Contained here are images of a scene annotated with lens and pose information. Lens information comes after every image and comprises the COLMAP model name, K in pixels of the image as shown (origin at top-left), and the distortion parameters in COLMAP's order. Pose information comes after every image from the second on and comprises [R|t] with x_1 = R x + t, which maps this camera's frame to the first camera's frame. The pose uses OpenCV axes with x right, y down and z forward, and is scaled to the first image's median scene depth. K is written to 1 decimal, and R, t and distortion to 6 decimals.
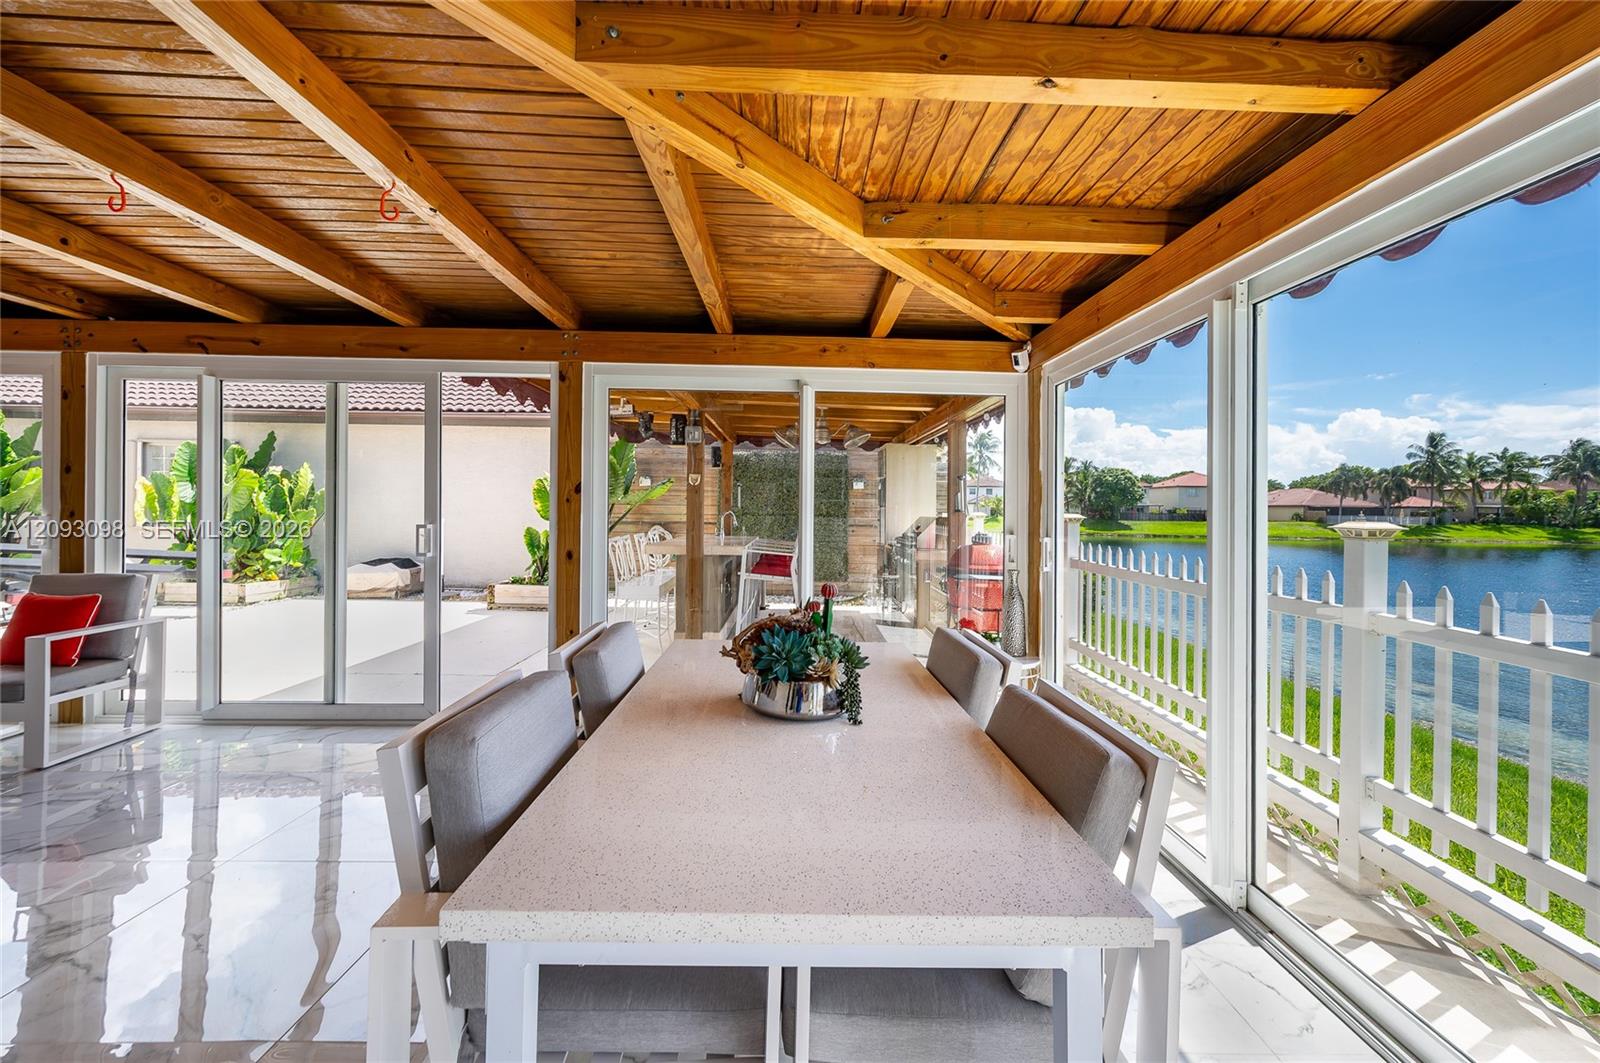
lens RADIAL K [[672.5, 0, 803.9], [0, 672.5, 495.3], [0, 0, 1]] dist [-0.017216, 0.010012]
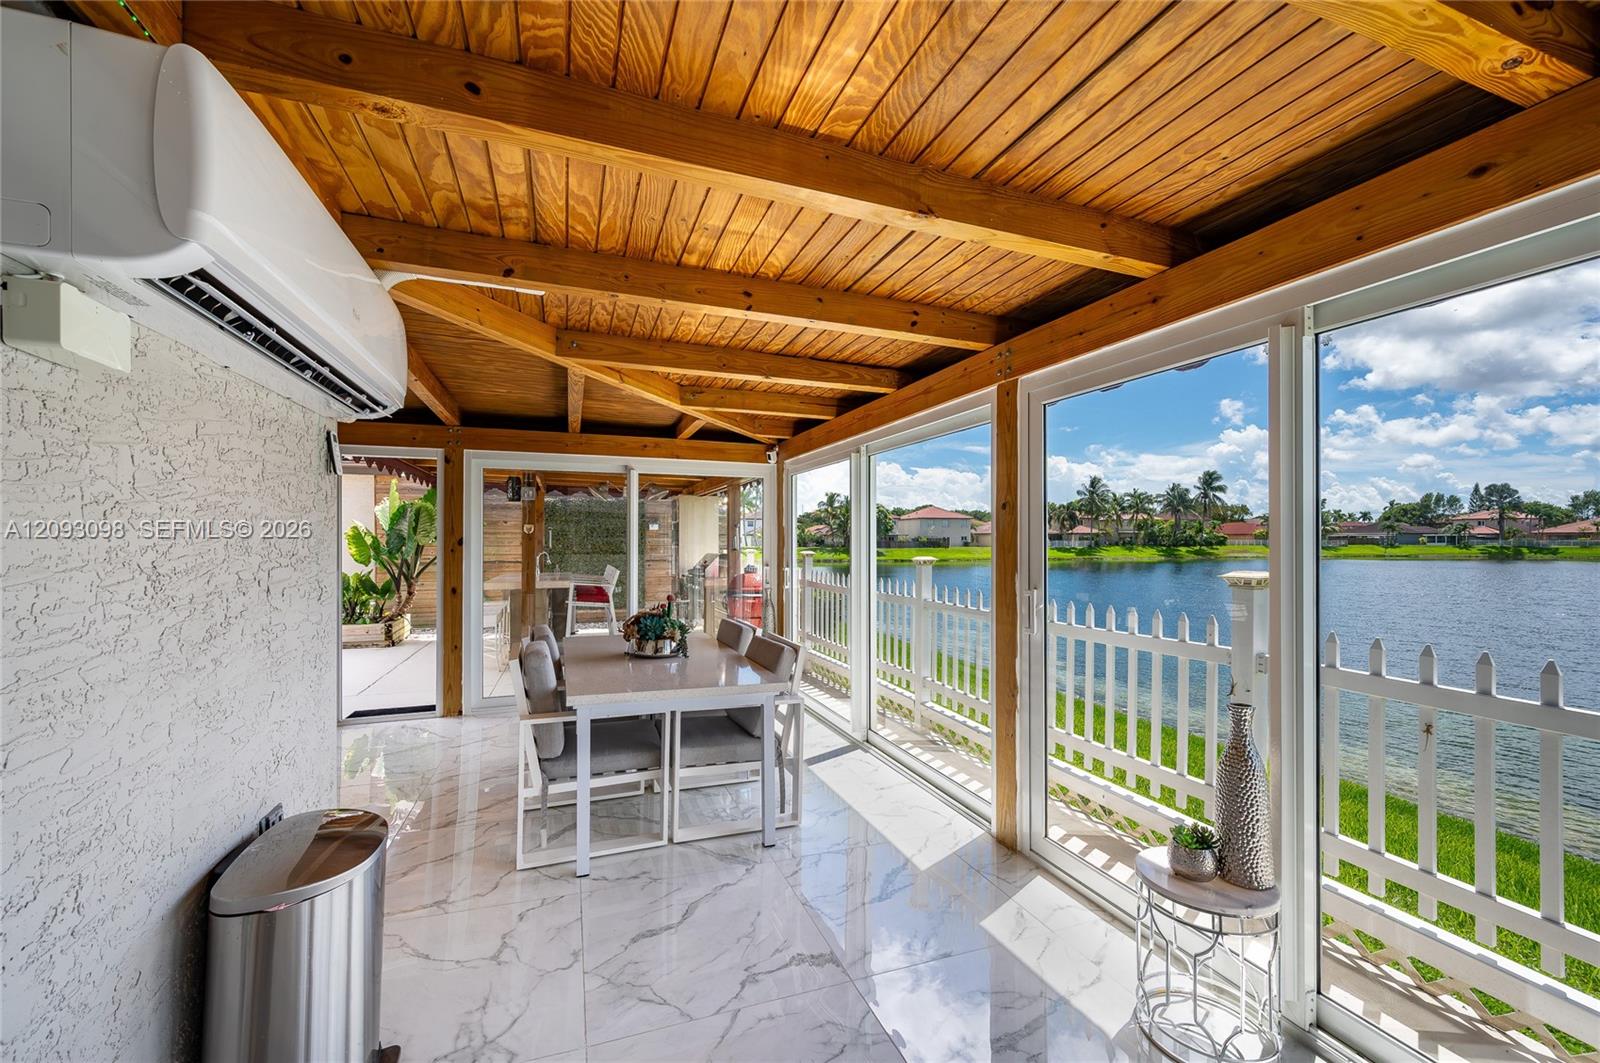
lens RADIAL K [[648.1, 0, 802.1], [0, 648.1, 523.8], [0, 0, 1]] dist [0.001008, 0.000259]
pose [[0.947435, -0.007891, 0.319850, -0.099489], [0.009607, 0.999947, -0.003788, -0.034759], [-0.319804, 0.006661, 0.947460, -0.467630]]
